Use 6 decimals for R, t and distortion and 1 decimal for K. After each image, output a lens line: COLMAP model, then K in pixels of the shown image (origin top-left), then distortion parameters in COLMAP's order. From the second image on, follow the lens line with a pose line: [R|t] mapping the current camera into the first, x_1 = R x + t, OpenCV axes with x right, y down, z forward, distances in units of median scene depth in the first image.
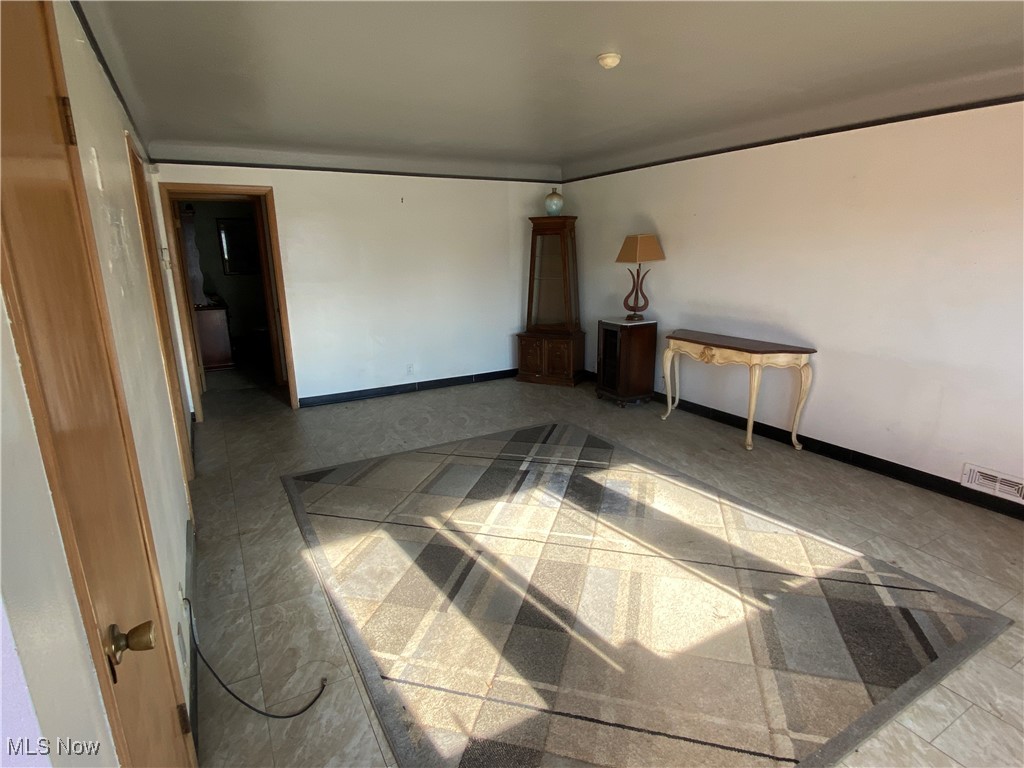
lens RADIAL K [[538.0, 0, 512.0], [0, 538.0, 384.0], [0, 0, 1]] dist [0.000418, 0.000037]
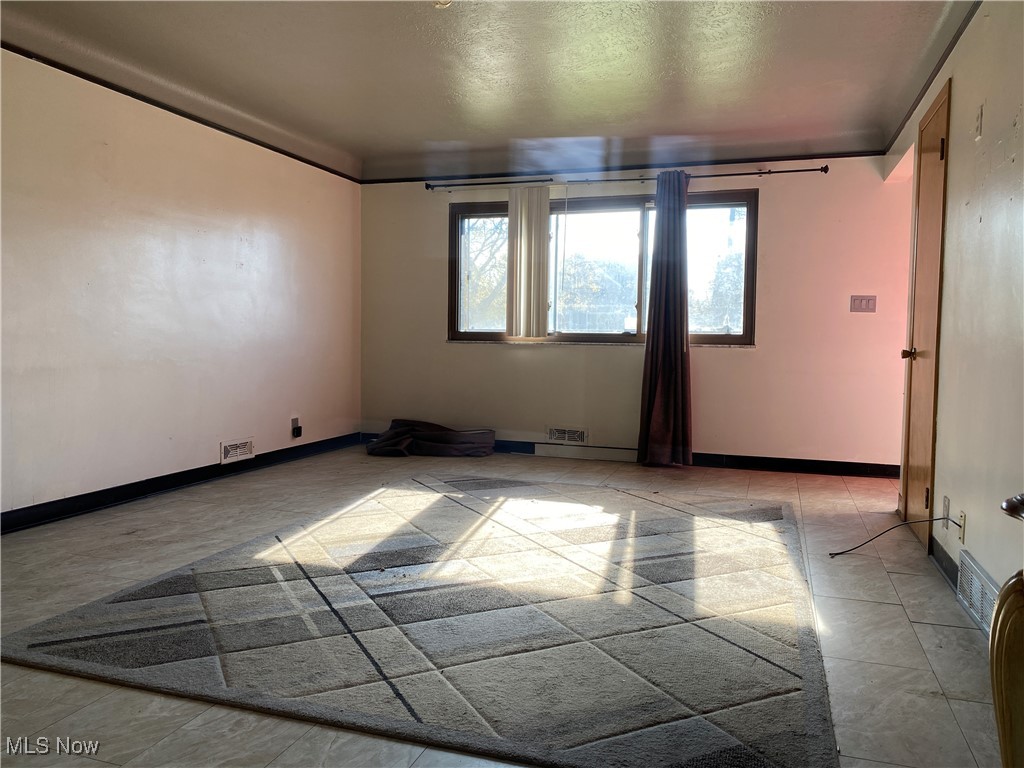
lens RADIAL K [[769.7, 0, 512.0], [0, 769.7, 384.0], [0, 0, 1]] dist [-0.073155, -0.000087]
pose [[-0.669594, -0.039621, 0.741670, -0.718935], [0.183454, 0.958813, 0.216846, -0.202116], [-0.719714, 0.281261, -0.634747, 1.600258]]
